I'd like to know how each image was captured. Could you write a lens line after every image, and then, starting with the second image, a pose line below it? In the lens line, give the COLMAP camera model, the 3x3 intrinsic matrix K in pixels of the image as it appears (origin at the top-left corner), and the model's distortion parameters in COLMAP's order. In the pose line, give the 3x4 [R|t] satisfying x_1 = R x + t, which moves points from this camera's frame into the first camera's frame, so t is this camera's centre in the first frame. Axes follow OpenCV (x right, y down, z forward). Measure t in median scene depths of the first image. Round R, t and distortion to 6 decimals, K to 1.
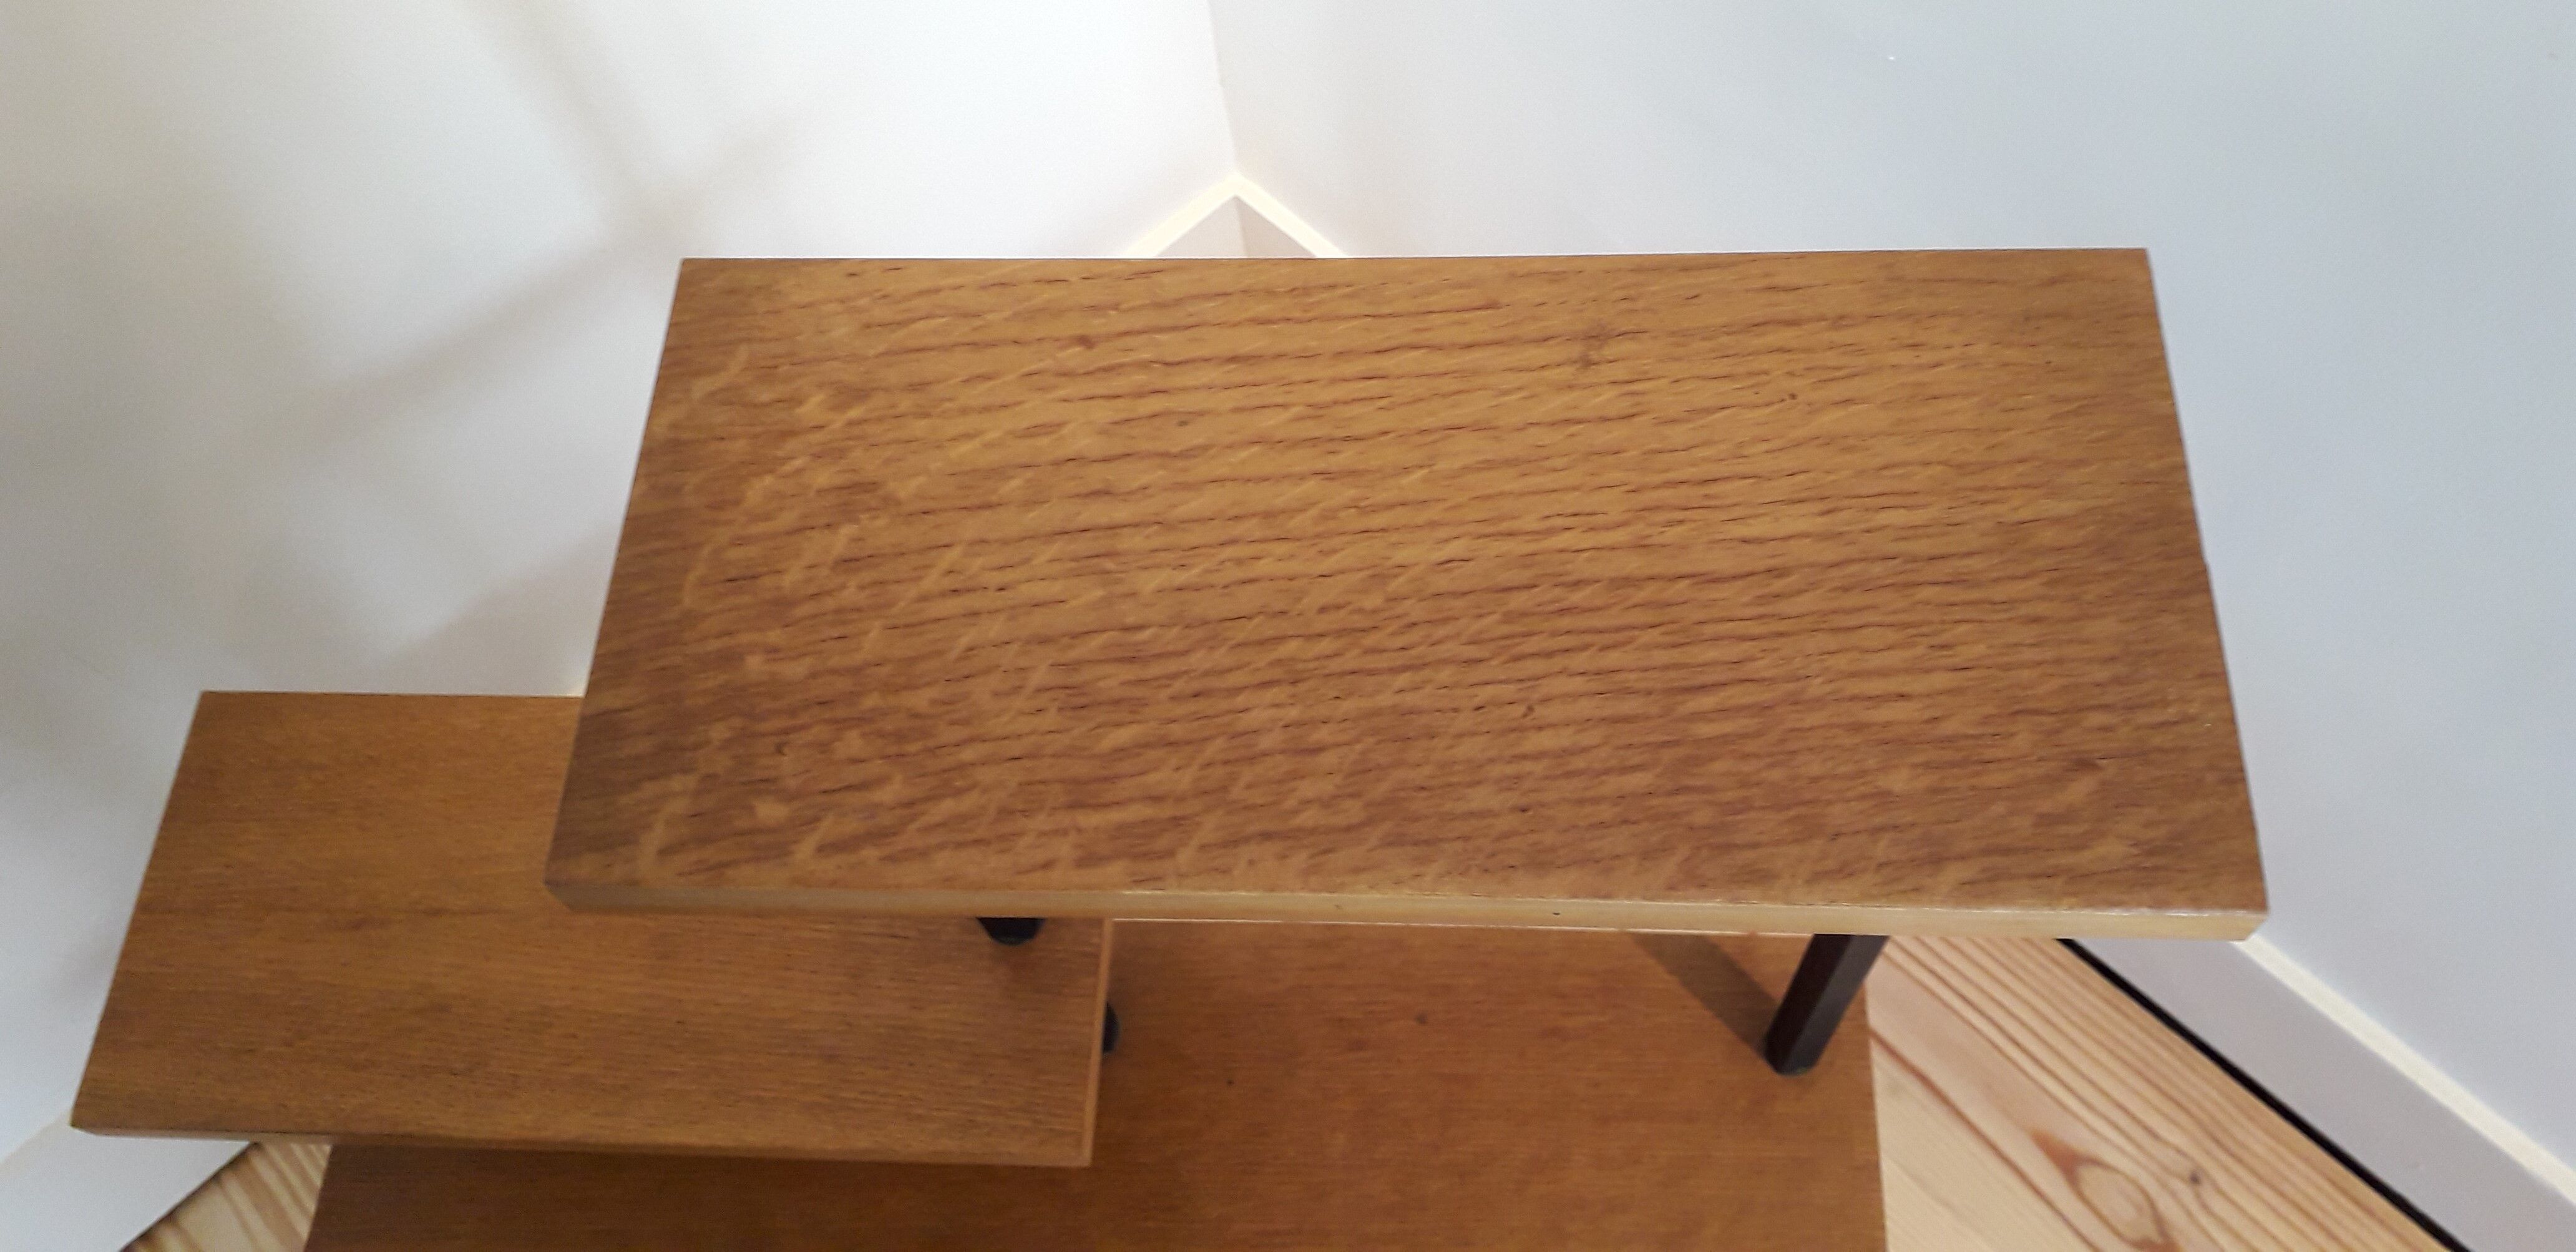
lens RADIAL K [[1929.3, 0, 1329.7], [0, 1929.3, 525.4], [0, 0, 1]] dist [0.104875, -0.184592]
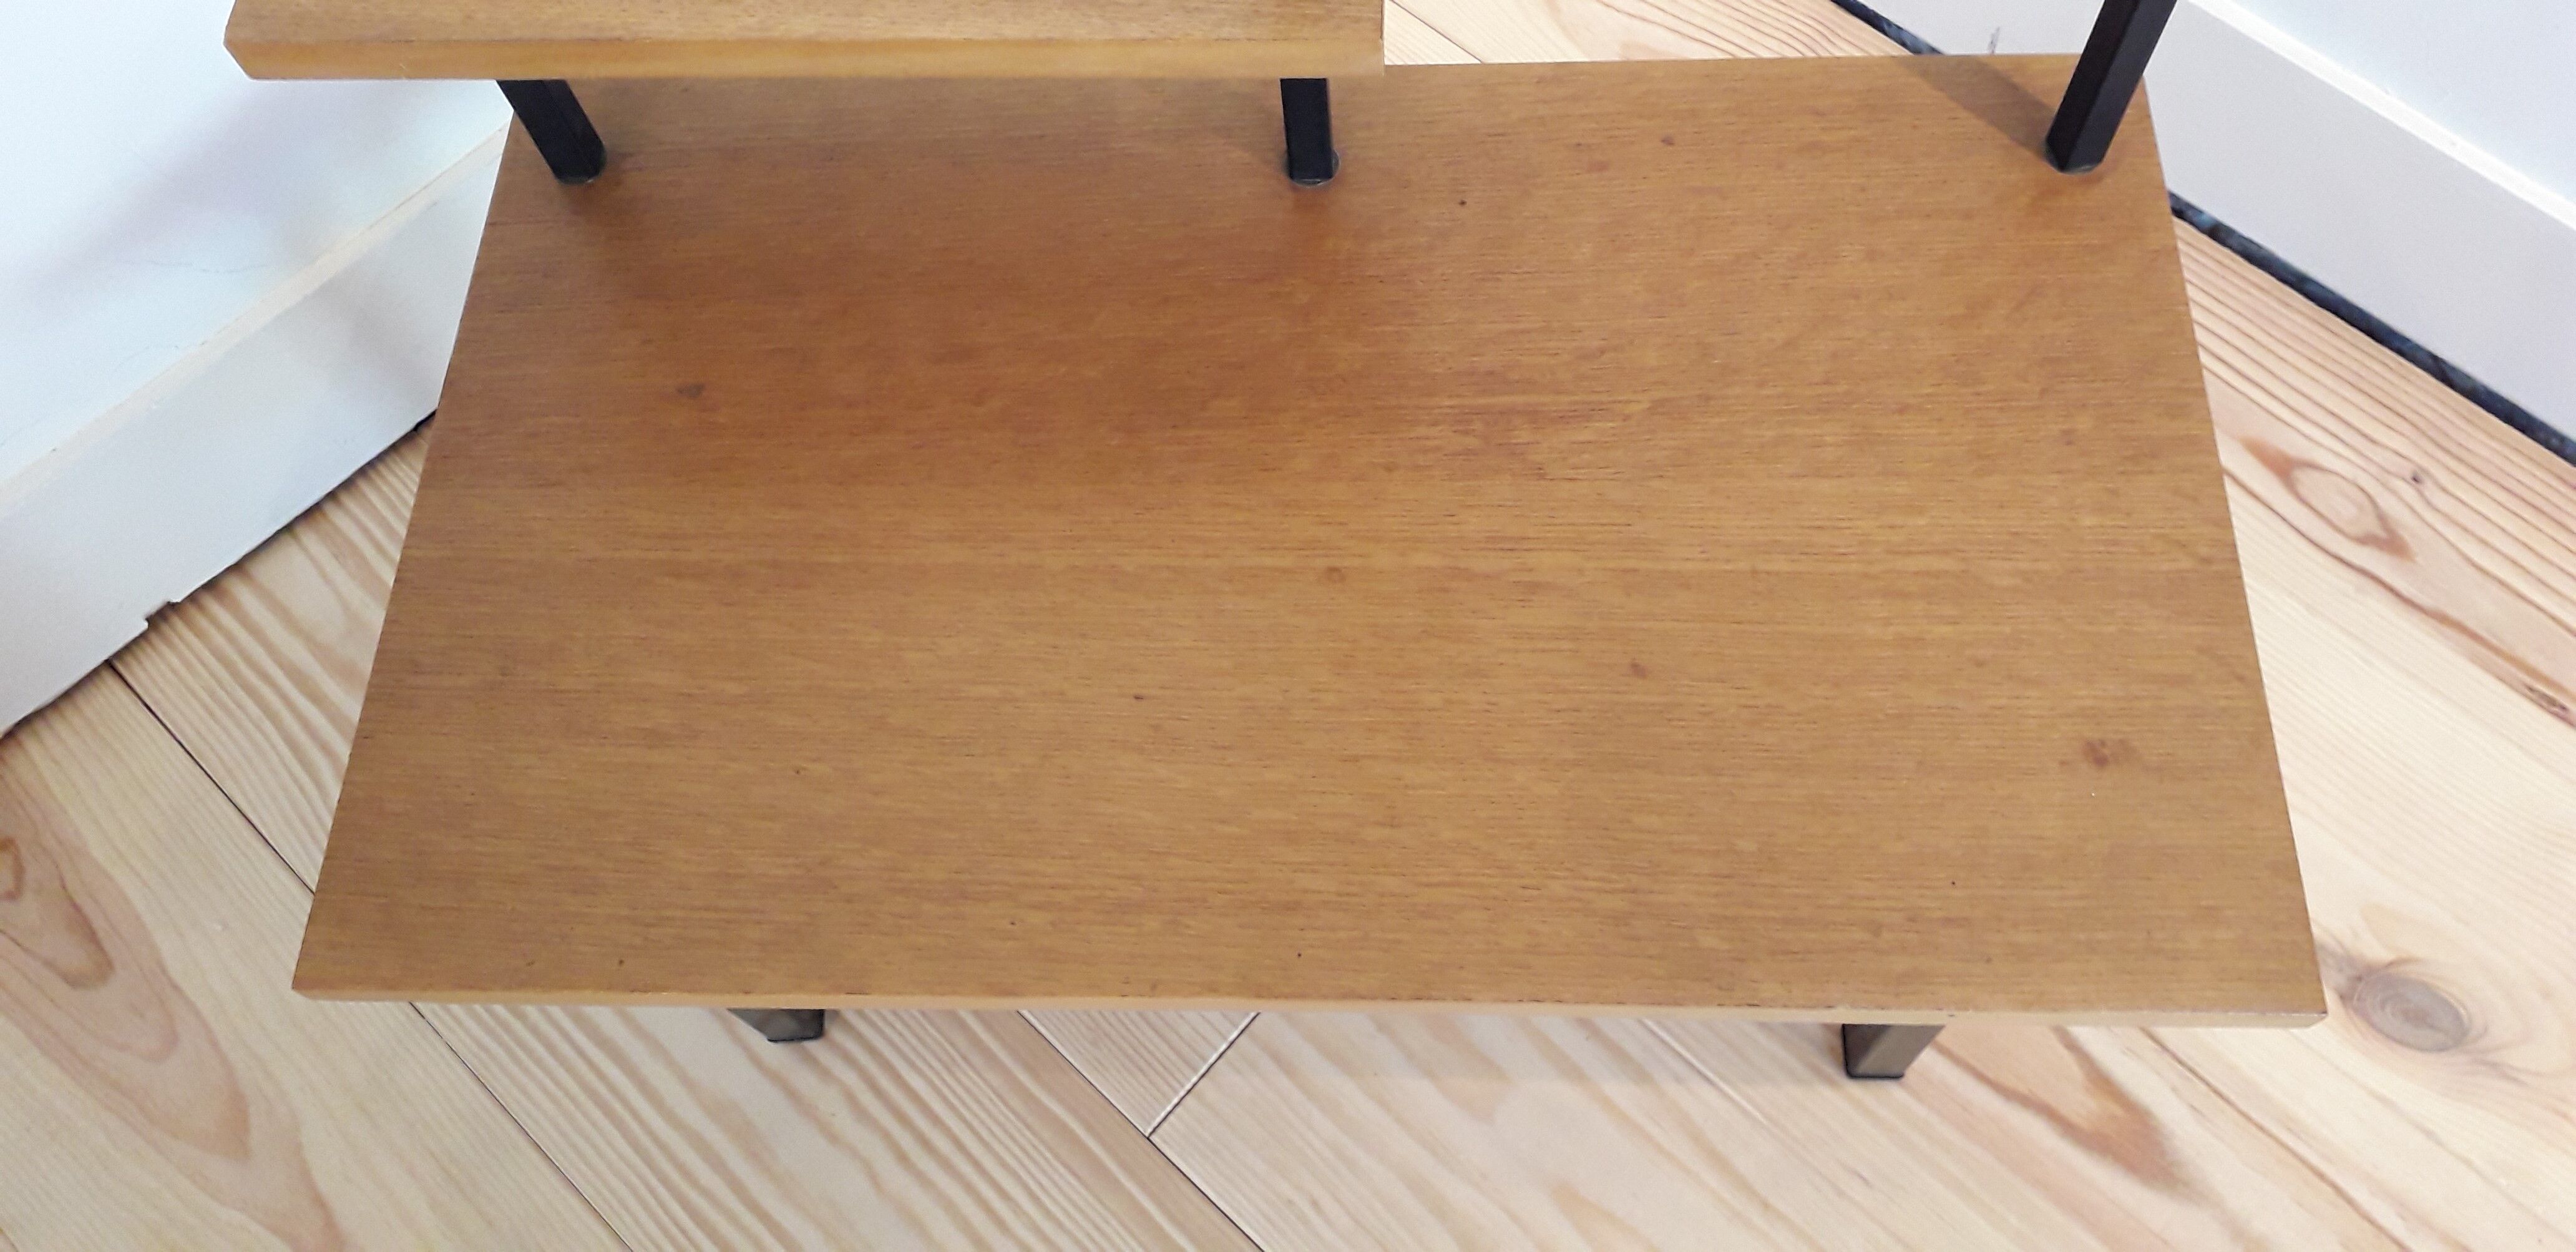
lens RADIAL K [[1929.3, 0, 1329.7], [0, 1929.3, 525.4], [0, 0, 1]] dist [0.104875, -0.184592]
pose [[0.999604, -0.000983, 0.028123, -0.144372], [0.000620, 0.999916, 0.012908, 0.440342], [-0.028134, -0.012885, 0.999521, 0.081398]]
